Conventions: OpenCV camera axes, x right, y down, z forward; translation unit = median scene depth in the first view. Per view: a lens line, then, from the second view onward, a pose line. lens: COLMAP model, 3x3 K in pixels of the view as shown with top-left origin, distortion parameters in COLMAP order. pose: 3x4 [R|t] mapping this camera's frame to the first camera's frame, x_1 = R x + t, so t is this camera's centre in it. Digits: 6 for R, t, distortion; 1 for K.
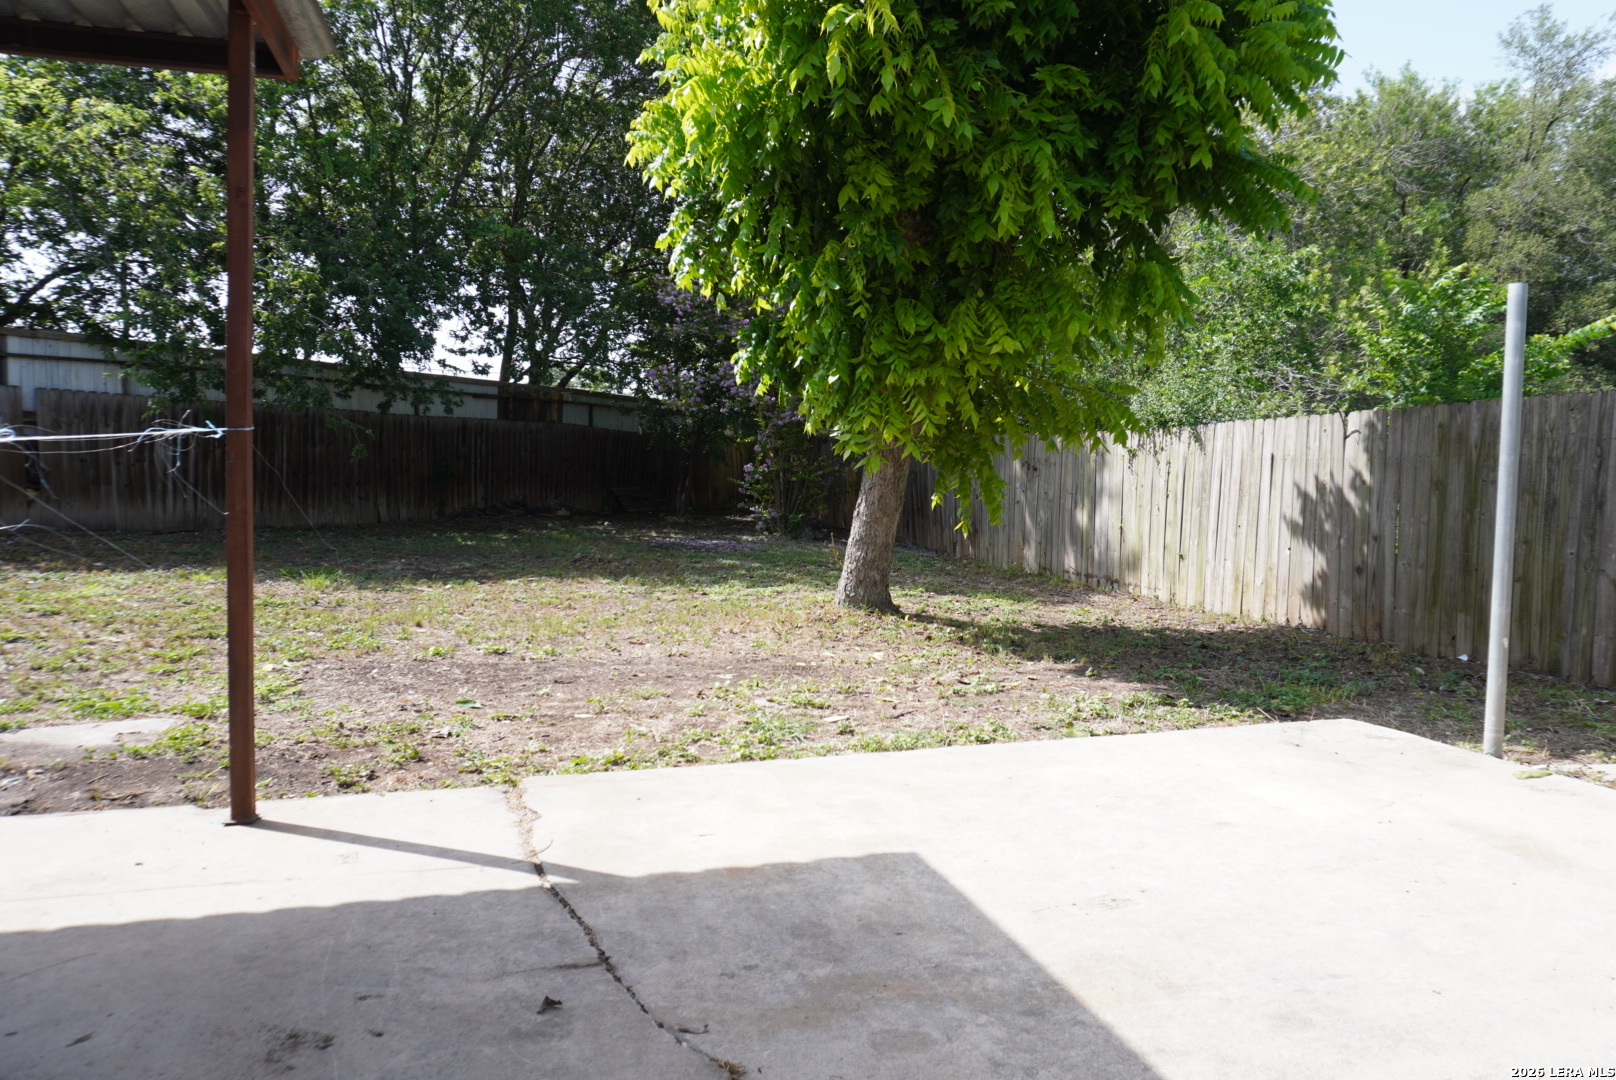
lens RADIAL K [[1092.8, 0, 813.2], [0, 1092.8, 523.2], [0, 0, 1]] dist [-0.050310, 0.001648]
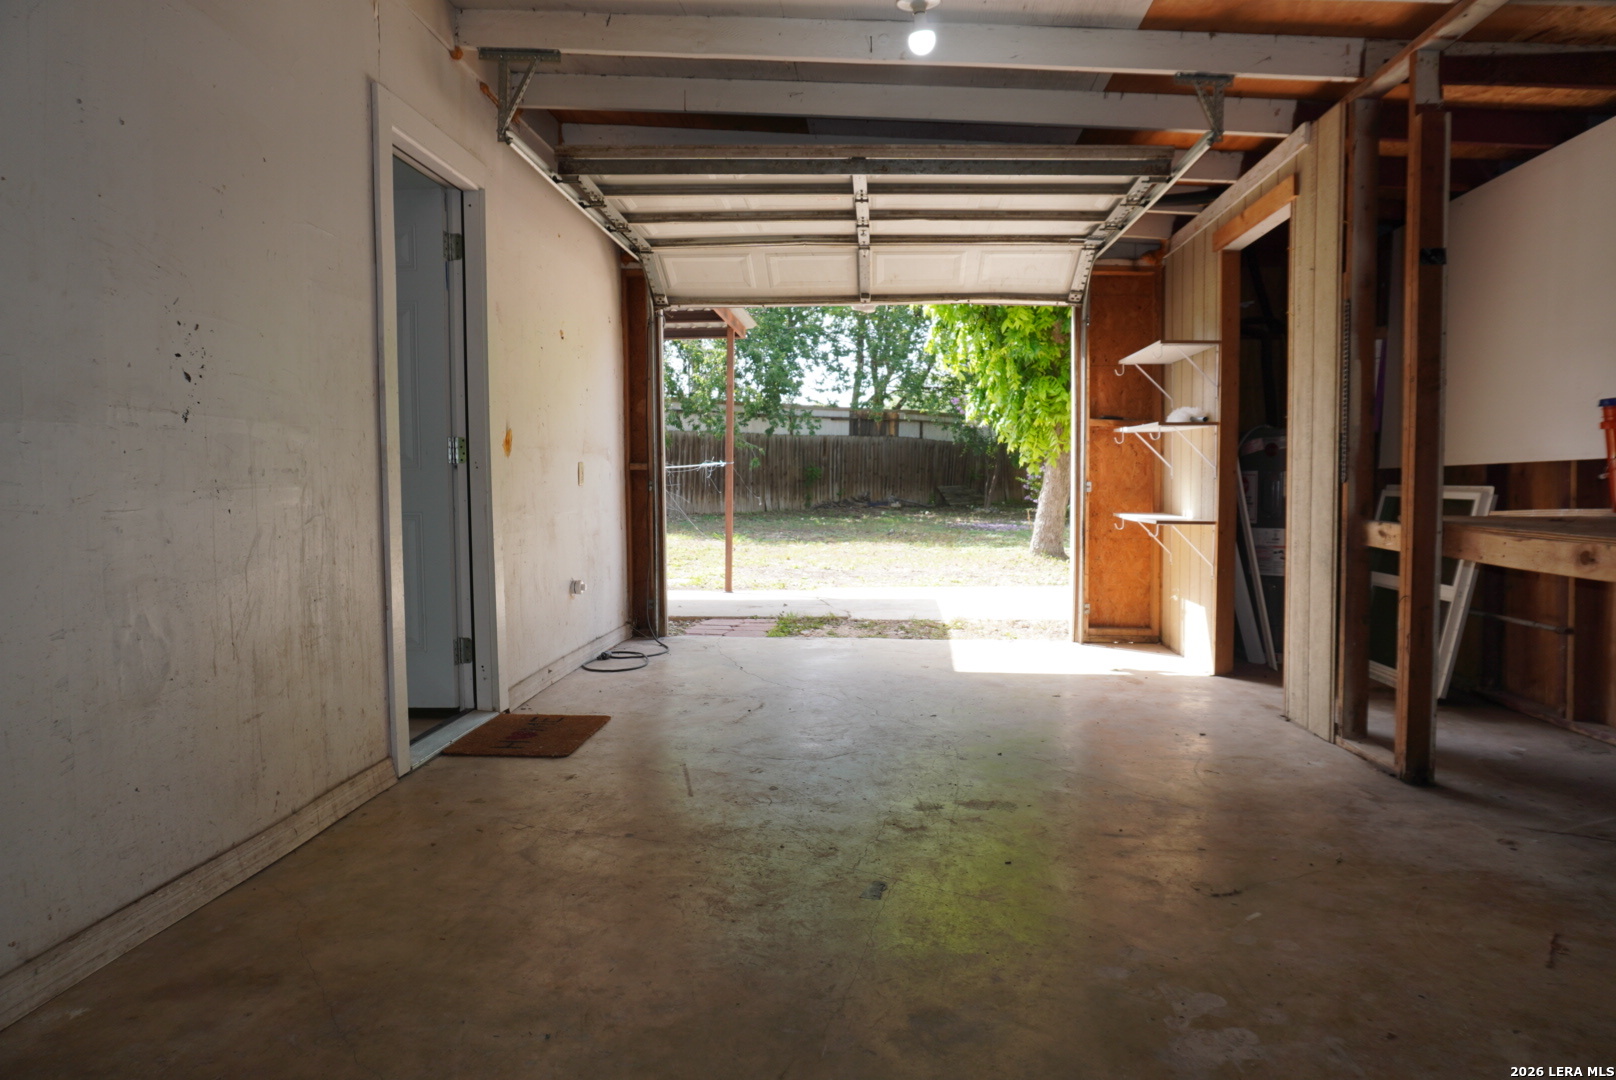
lens RADIAL K [[1092.8, 0, 813.2], [0, 1092.8, 523.2], [0, 0, 1]] dist [-0.050310, 0.001648]
pose [[0.945049, 0.002693, -0.326917, 0.198099], [-0.002791, 0.999996, 0.000169, 0.022561], [0.326916, 0.000752, 0.945053, -0.521902]]
